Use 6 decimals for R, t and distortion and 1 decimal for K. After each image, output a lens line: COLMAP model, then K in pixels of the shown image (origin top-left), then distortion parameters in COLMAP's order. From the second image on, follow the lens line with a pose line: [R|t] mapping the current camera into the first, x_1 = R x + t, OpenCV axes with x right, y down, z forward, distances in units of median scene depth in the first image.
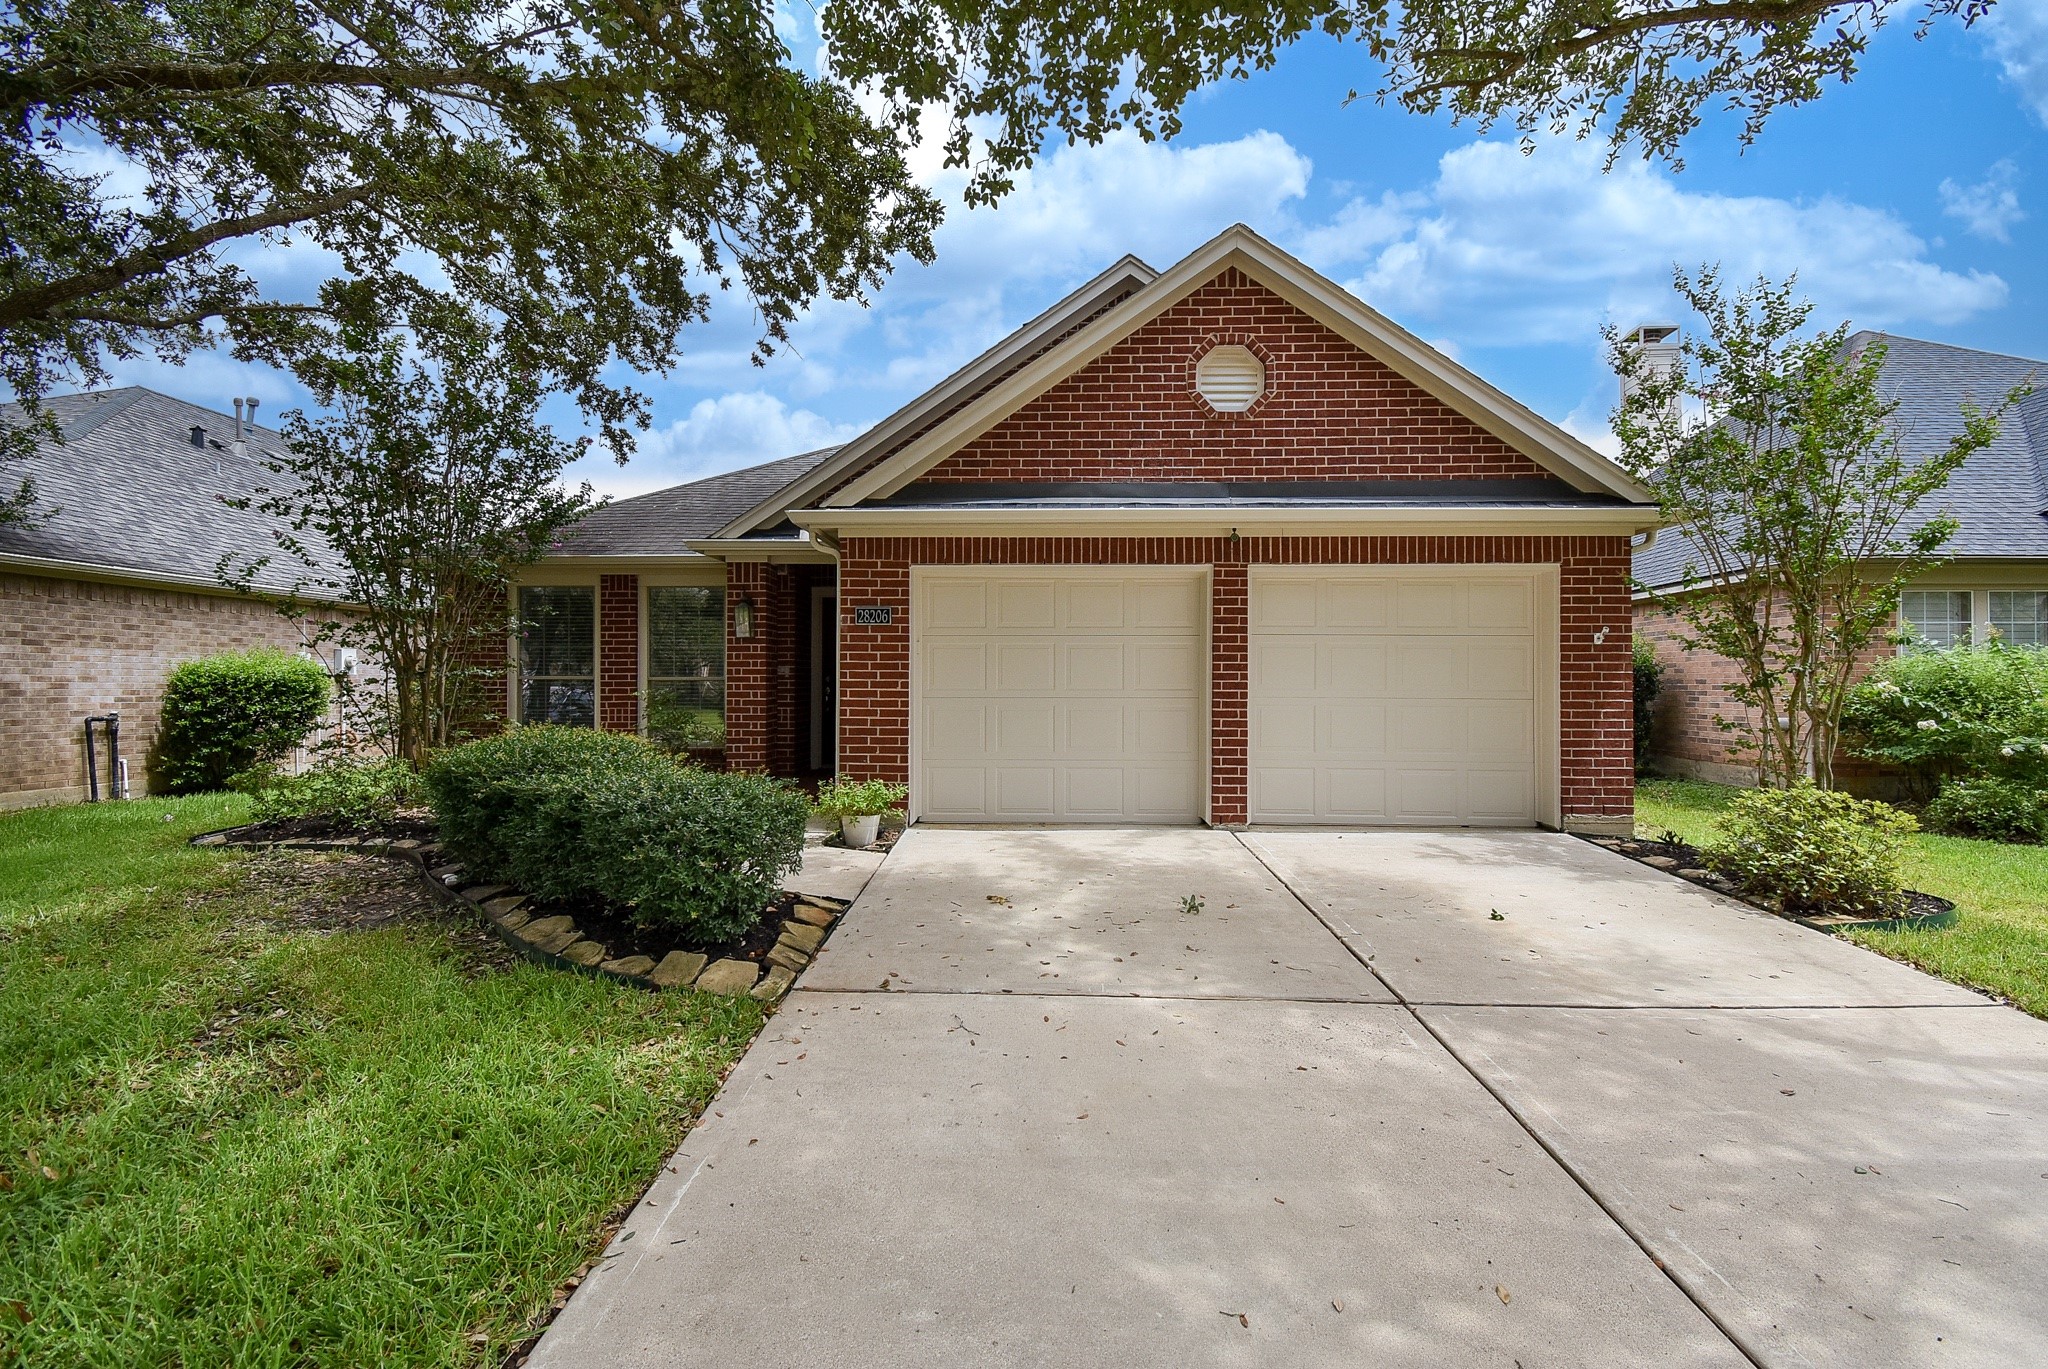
lens RADIAL K [[902.3, 0, 1020.8], [0, 902.3, 677.5], [0, 0, 1]] dist [0.016225, -0.024327]
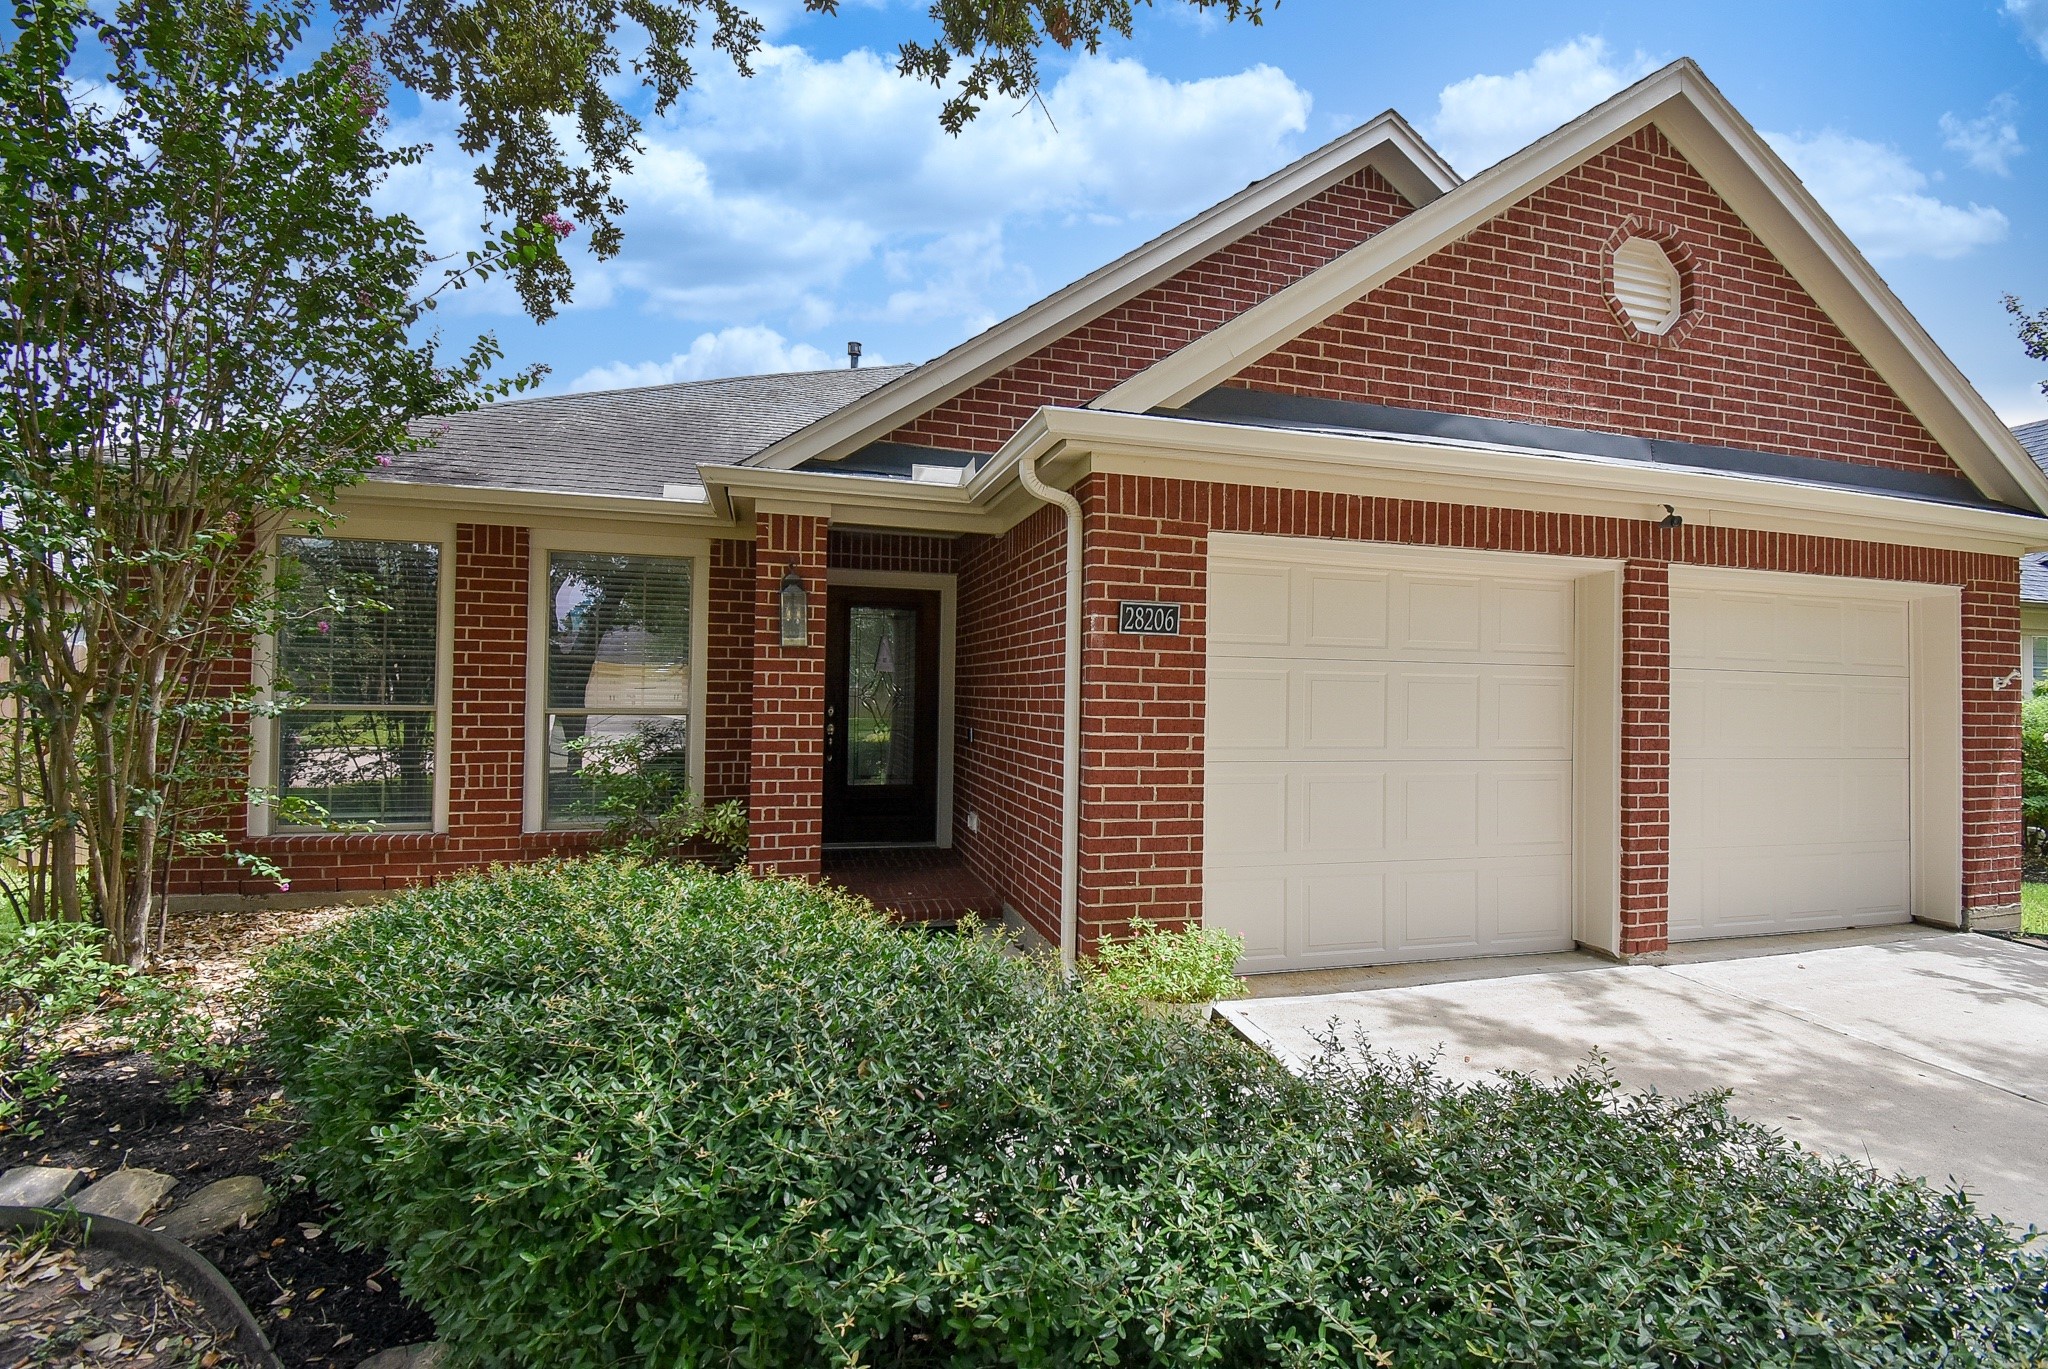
lens RADIAL K [[902.3, 0, 1020.8], [0, 902.3, 677.5], [0, 0, 1]] dist [0.016225, -0.024327]
pose [[0.955414, 0.019696, 0.294610, -0.403106], [-0.016474, 0.999774, -0.013418, -0.023503], [-0.294808, 0.007966, 0.955523, 0.498248]]
